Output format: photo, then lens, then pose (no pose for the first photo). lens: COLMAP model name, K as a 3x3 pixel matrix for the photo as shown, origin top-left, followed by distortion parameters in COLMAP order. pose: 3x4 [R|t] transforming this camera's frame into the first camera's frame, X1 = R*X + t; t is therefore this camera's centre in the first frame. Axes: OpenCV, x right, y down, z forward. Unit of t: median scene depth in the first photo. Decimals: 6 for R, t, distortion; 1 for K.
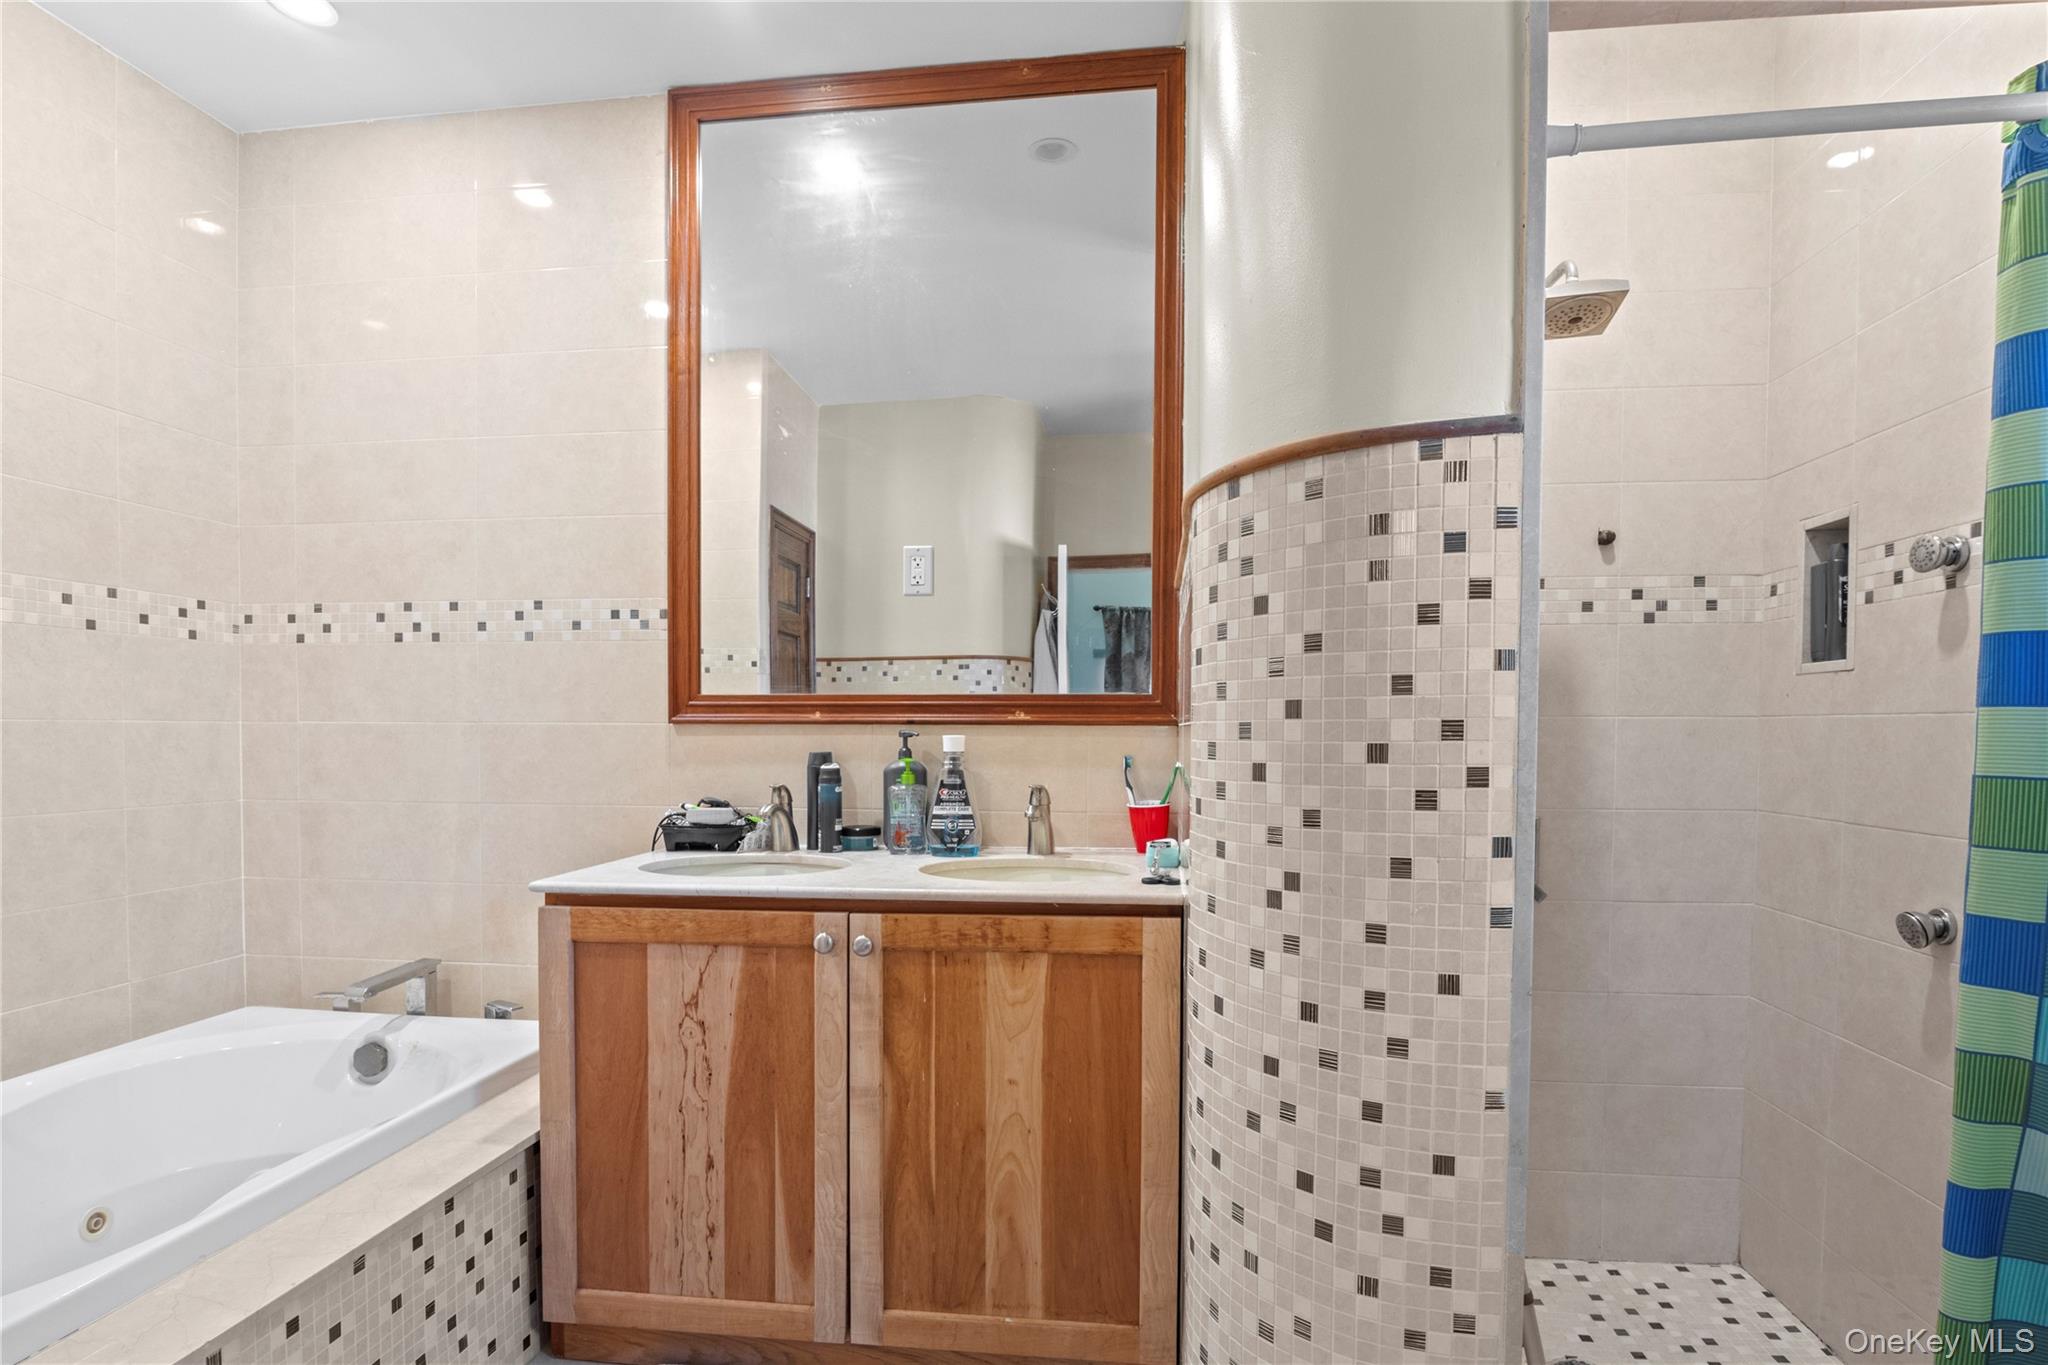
lens RADIAL K [[1046.4, 0, 1022.7], [0, 1046.4, 763.0], [0, 0, 1]] dist [-0.002810, -0.000853]
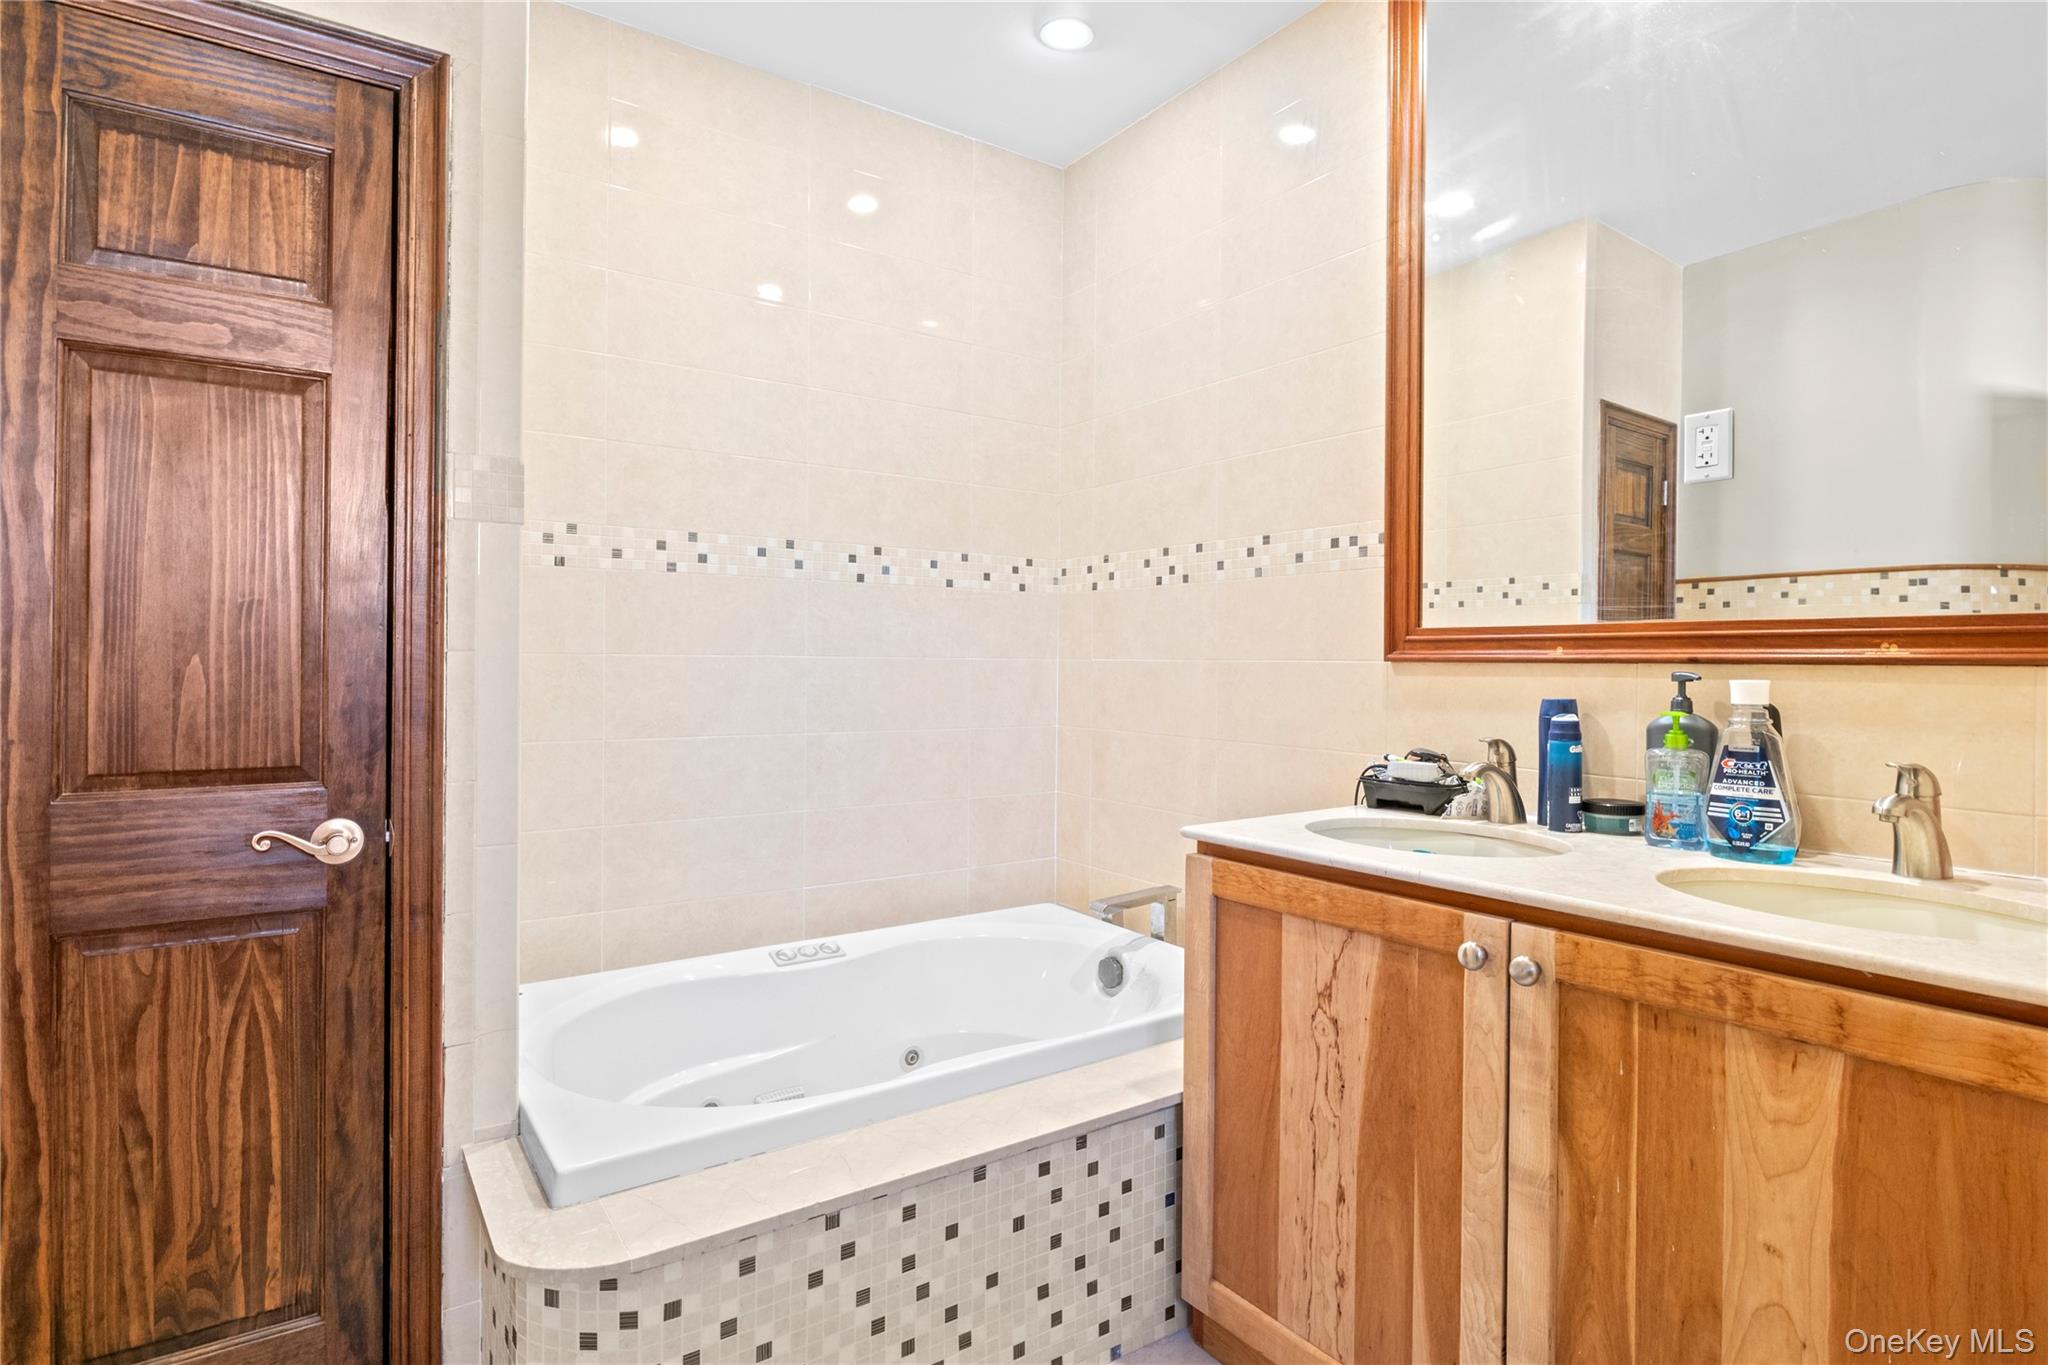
lens RADIAL K [[1043.0, 0, 1029.0], [0, 1043.0, 658.6], [0, 0, 1]] dist [-0.001757, -0.000606]
pose [[0.674554, 0.000298, -0.738226, 0.139890], [-0.030354, 0.999165, -0.027332, -0.009415], [0.737602, 0.040845, 0.674000, 0.246527]]
